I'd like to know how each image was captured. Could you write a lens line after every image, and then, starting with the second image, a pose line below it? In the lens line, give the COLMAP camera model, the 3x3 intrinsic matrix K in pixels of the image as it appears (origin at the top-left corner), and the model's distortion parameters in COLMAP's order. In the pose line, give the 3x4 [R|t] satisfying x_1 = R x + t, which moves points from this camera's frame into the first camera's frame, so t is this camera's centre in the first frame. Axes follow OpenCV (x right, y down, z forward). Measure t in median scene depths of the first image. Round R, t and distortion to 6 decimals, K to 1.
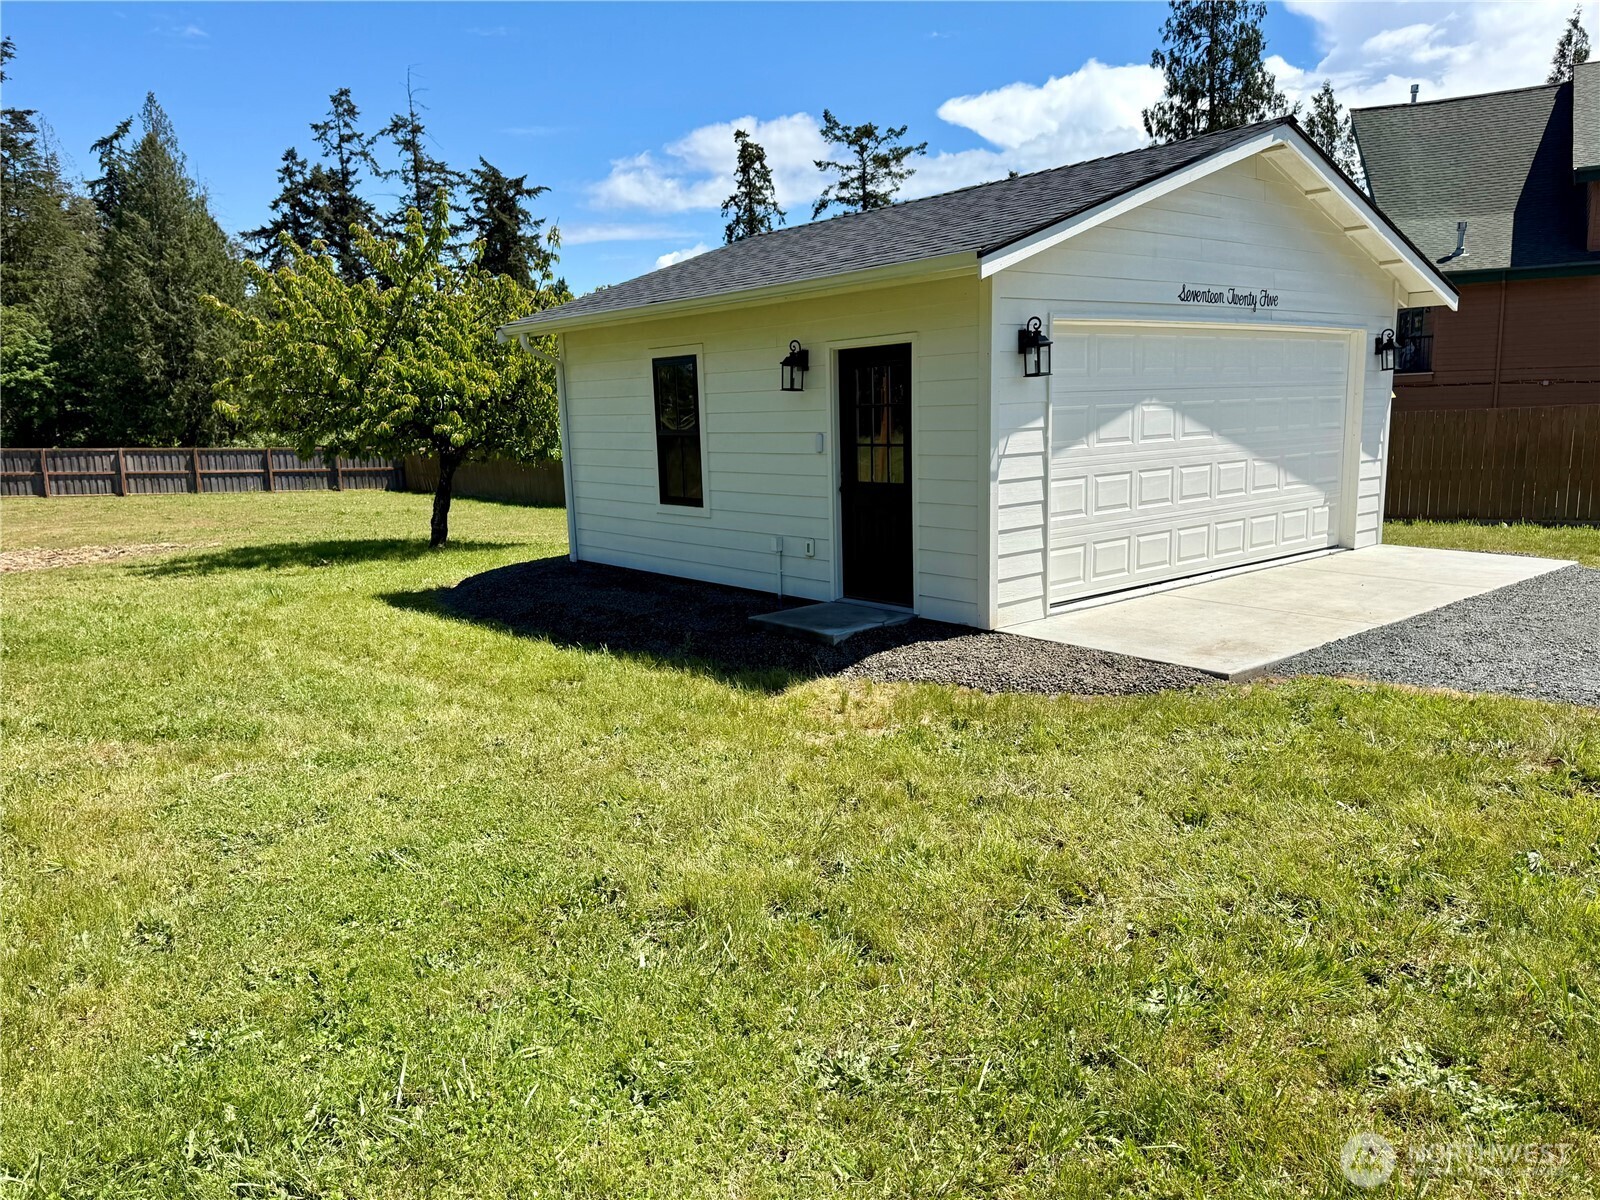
lens RADIAL K [[1138.9, 0, 787.1], [0, 1138.9, 632.0], [0, 0, 1]] dist [0.030564, -0.024755]
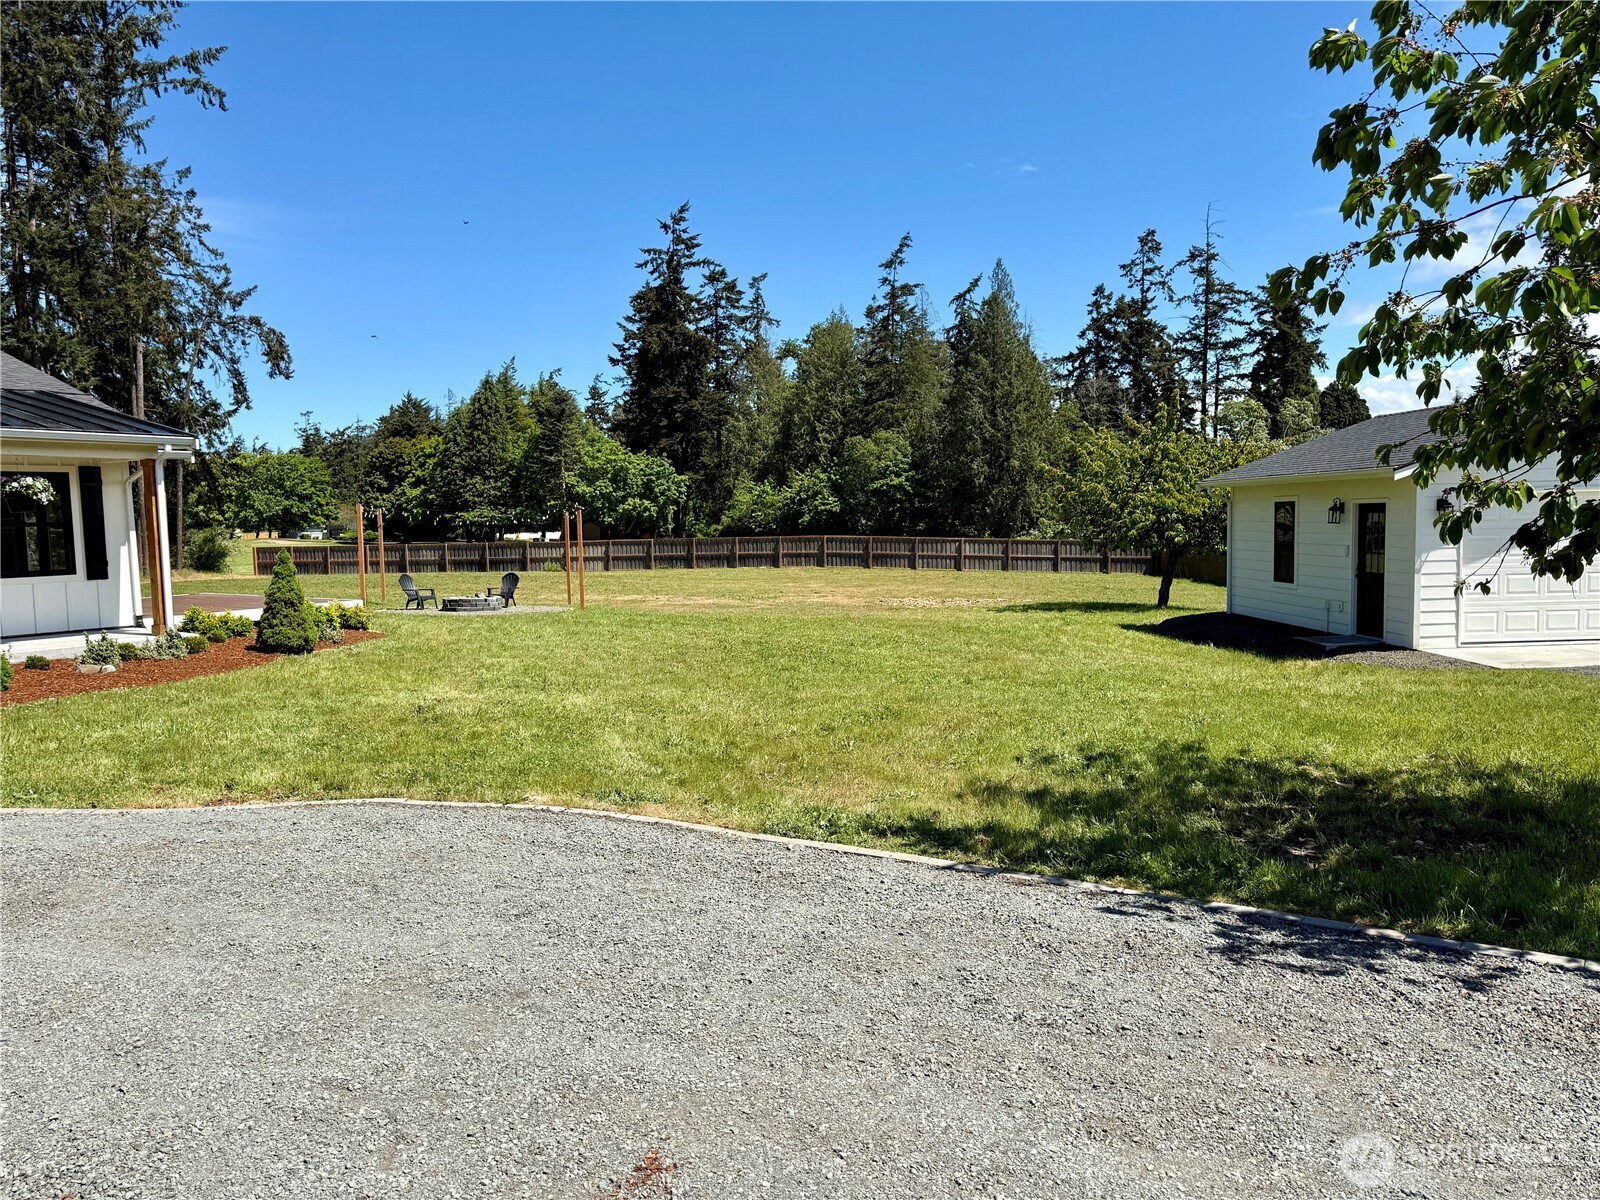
lens RADIAL K [[1138.9, 0, 793.3], [0, 1138.9, 612.2], [0, 0, 1]] dist [0.030564, -0.024755]
pose [[0.800133, 0.060563, -0.596758, 0.038530], [-0.116554, 0.991625, -0.055639, 0.013162], [0.588390, 0.114073, 0.800490, -0.093790]]
